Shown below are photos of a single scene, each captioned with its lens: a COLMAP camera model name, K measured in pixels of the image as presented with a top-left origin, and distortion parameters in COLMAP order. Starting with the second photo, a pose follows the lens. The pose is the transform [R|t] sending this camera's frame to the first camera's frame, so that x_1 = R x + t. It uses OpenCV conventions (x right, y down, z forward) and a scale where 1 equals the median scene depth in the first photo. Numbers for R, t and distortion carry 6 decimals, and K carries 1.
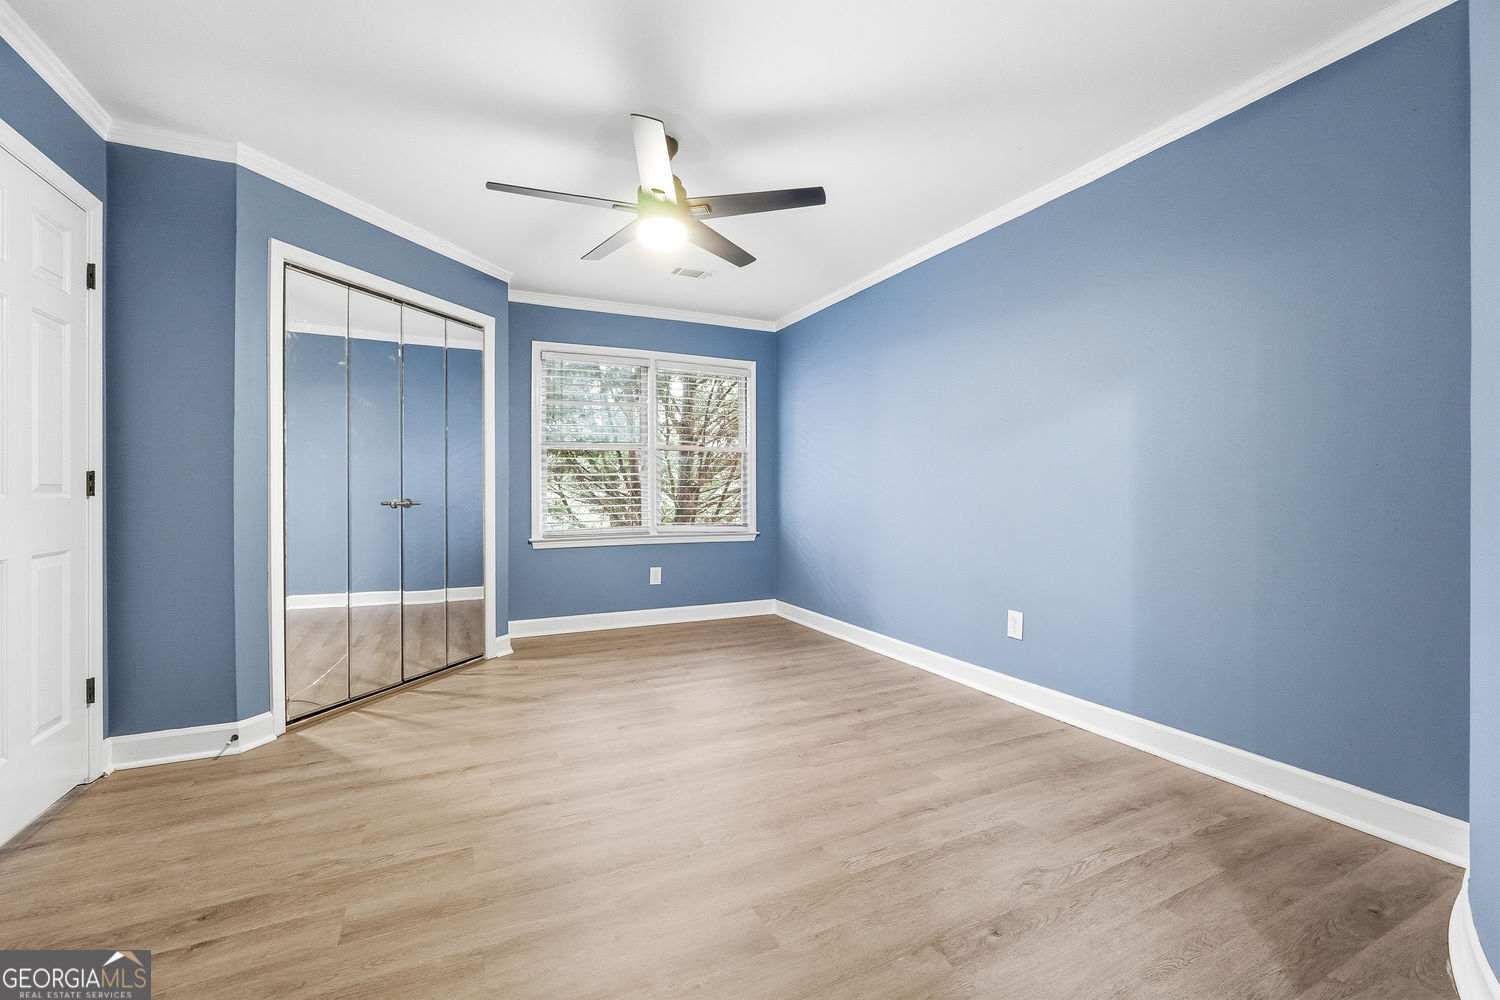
lens RADIAL K [[630.2, 0, 749.8], [0, 630.2, 492.6], [0, 0, 1]] dist [-0.001270, 0.000074]
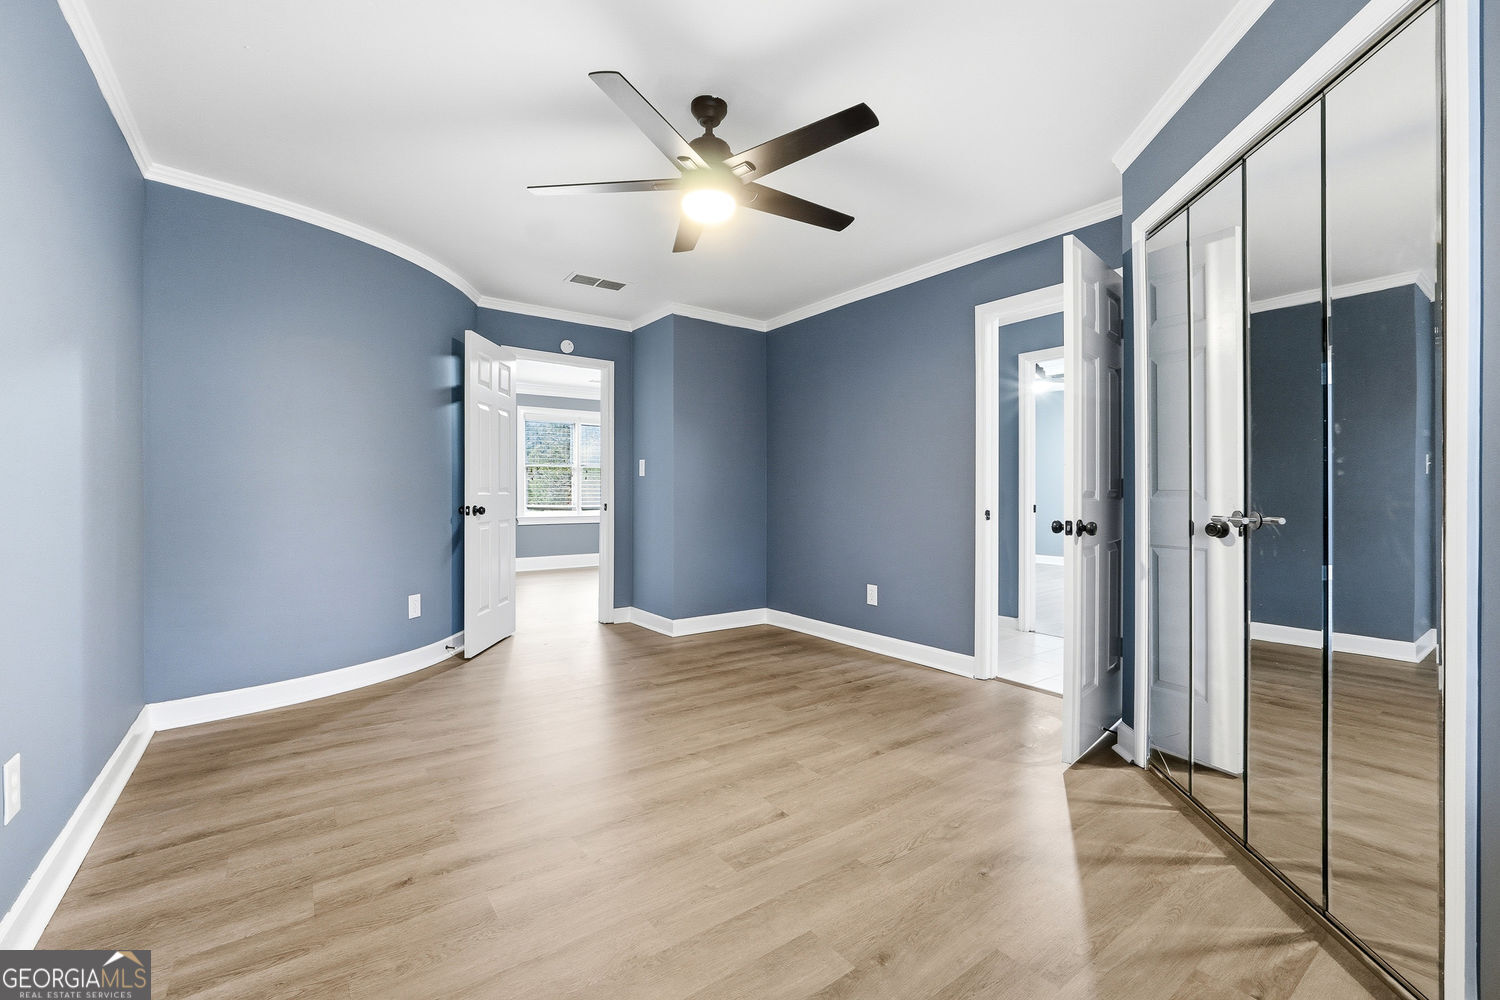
lens RADIAL K [[630.2, 0, 750.0], [0, 630.2, 494.8], [0, 0, 1]] dist [-0.001270, 0.000074]
pose [[-0.983495, 0.000919, -0.180933, -0.036719], [-0.000788, 0.999956, 0.009366, -0.013263], [0.180934, 0.009354, -0.983451, 1.951018]]
